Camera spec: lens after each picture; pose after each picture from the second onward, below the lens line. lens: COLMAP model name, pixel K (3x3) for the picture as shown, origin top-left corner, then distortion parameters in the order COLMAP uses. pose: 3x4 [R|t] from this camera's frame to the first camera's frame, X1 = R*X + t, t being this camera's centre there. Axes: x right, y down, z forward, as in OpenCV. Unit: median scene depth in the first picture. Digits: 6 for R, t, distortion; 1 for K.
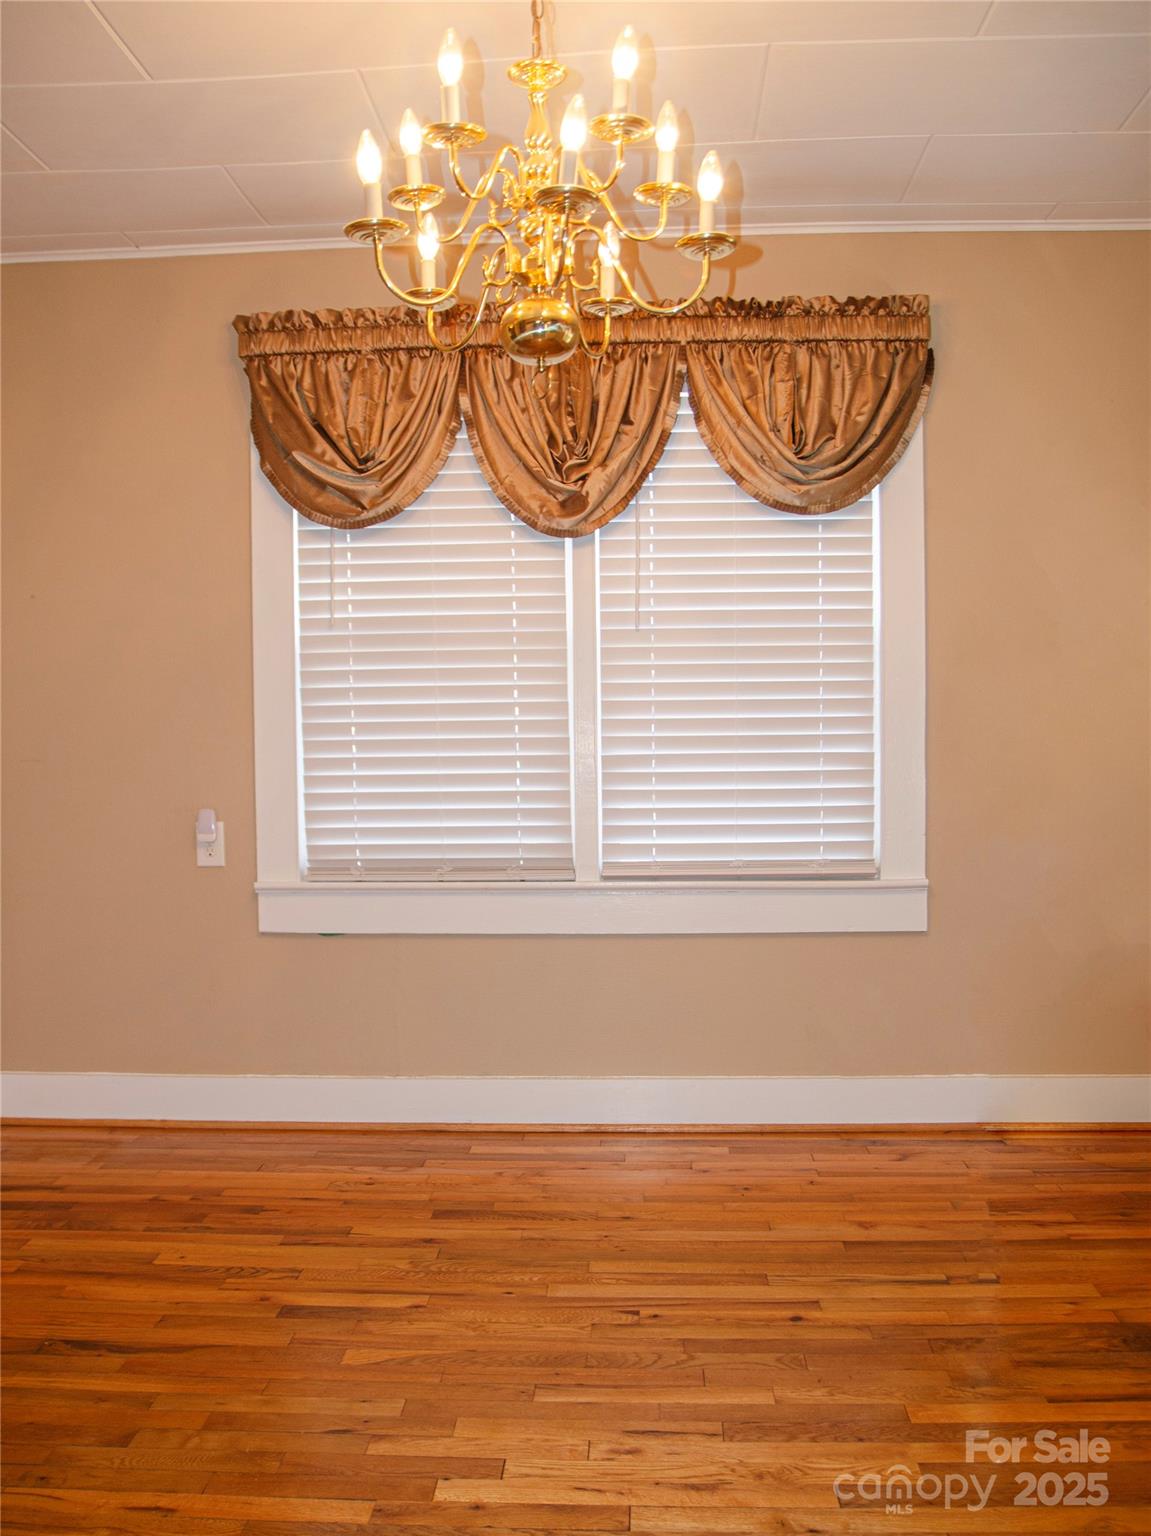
lens RADIAL K [[1293.5, 0, 576.5], [0, 1293.5, 816.3], [0, 0, 1]] dist [-0.145937, 0.103218]
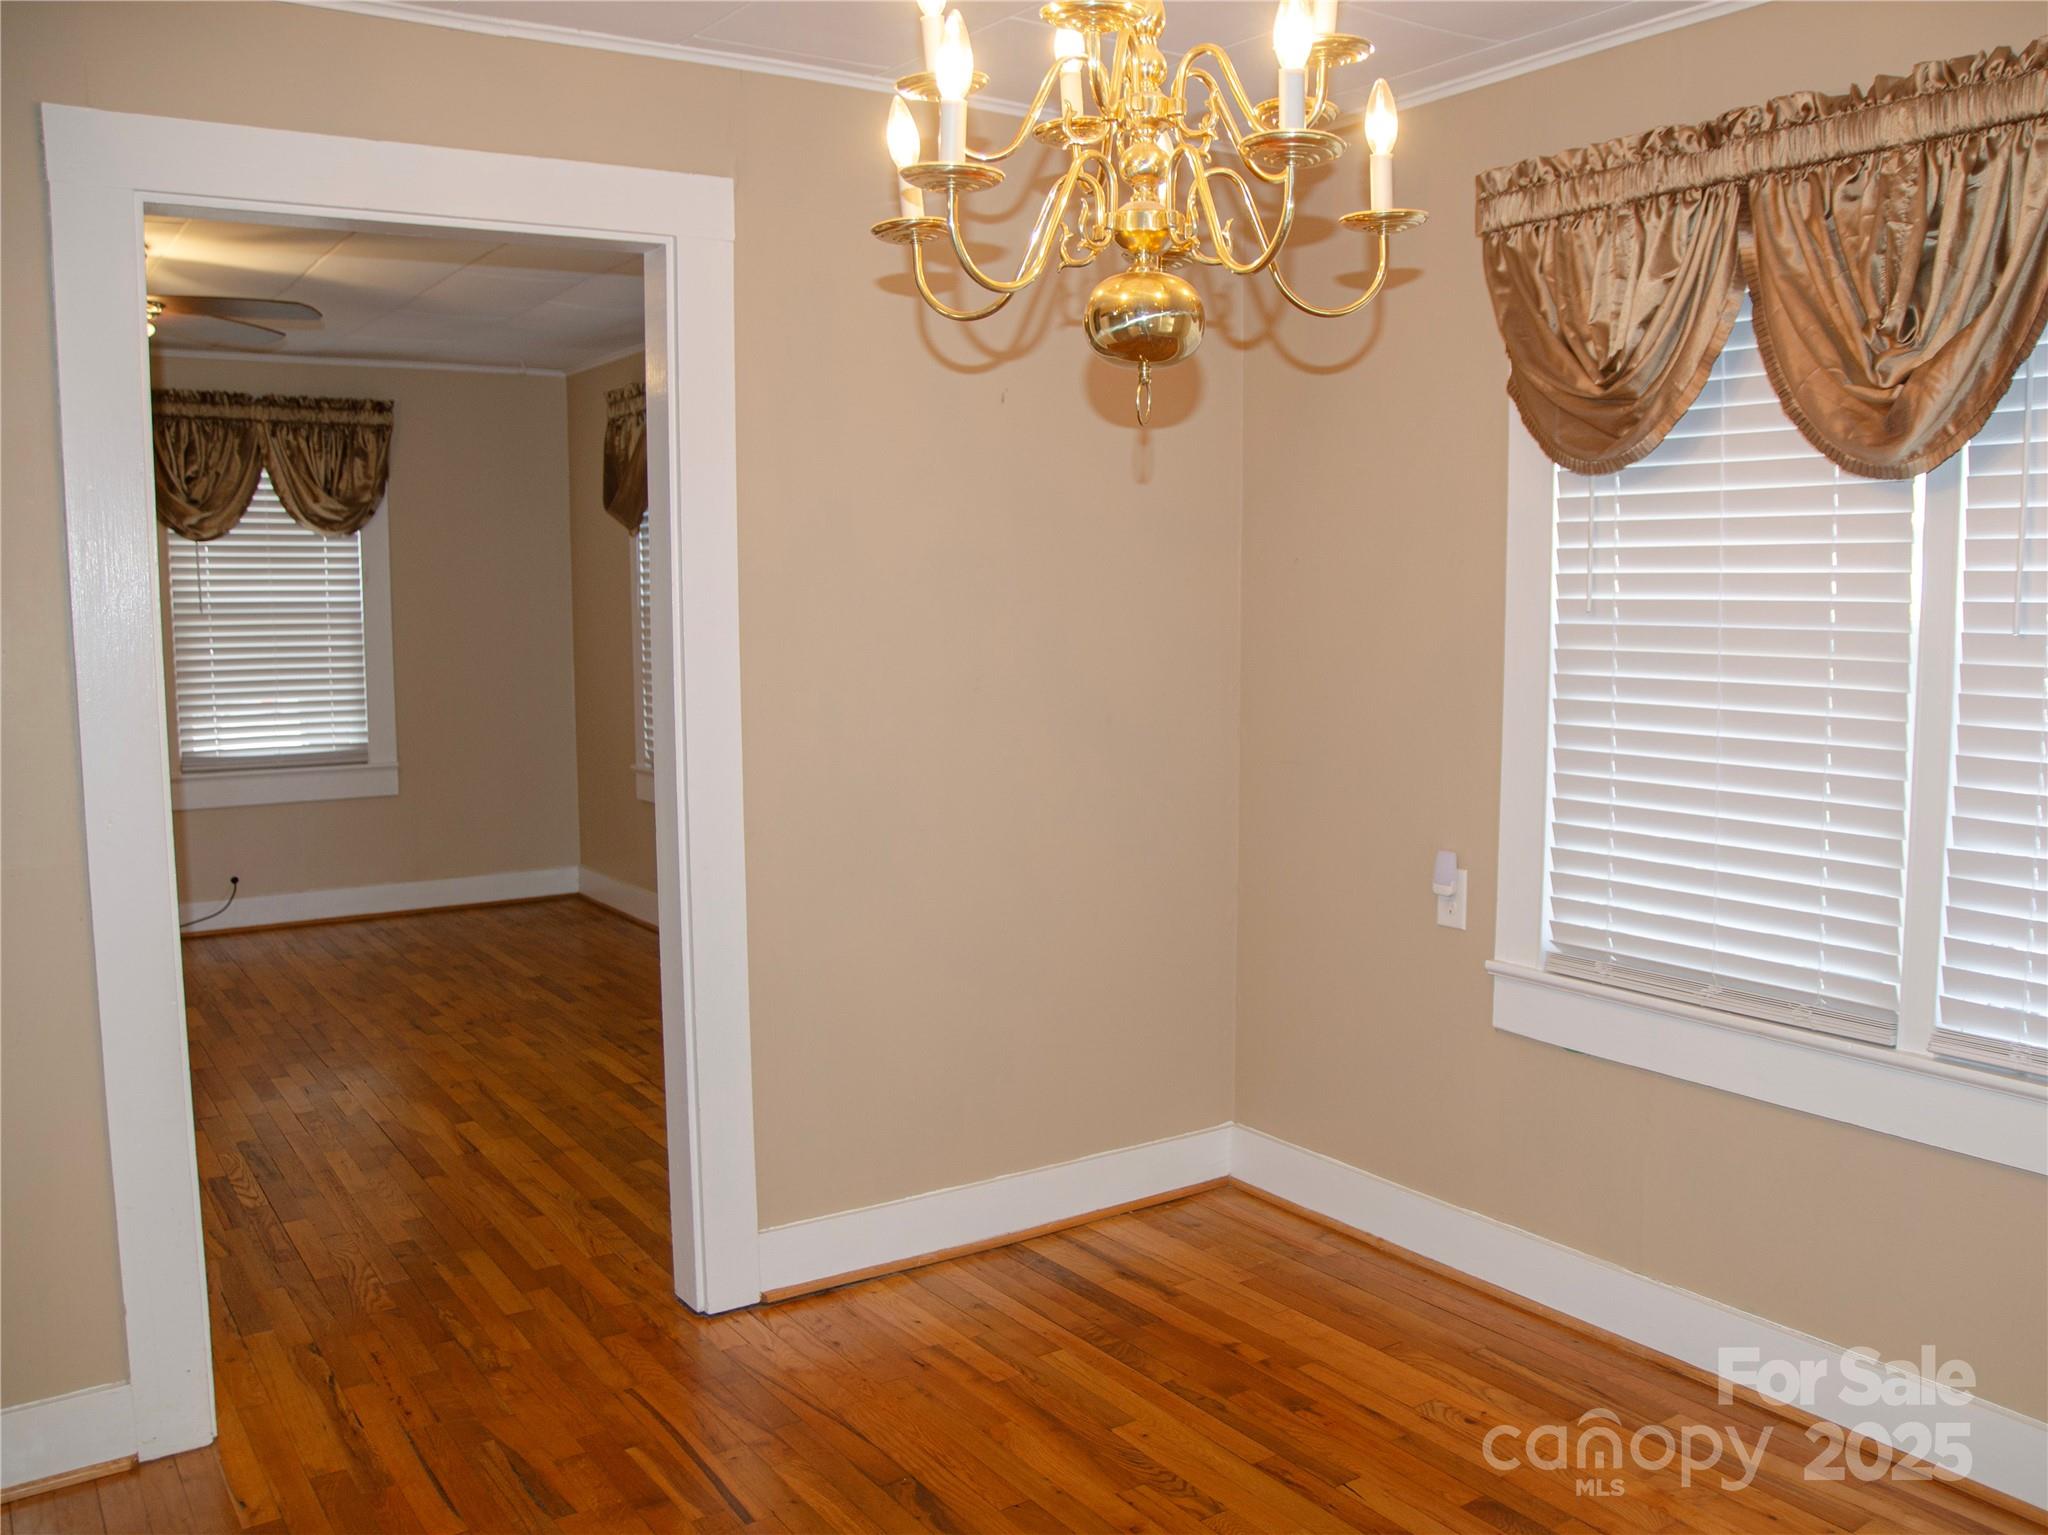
lens RADIAL K [[1710.7, 0, 1195.1], [0, 1710.7, 764.8], [0, 0, 1]] dist [-0.164918, 0.150615]
pose [[0.639509, 0.090557, -0.763431, 0.373756], [-0.054111, 0.995877, 0.072801, -0.121730], [0.766877, -0.005247, 0.641773, 0.256832]]
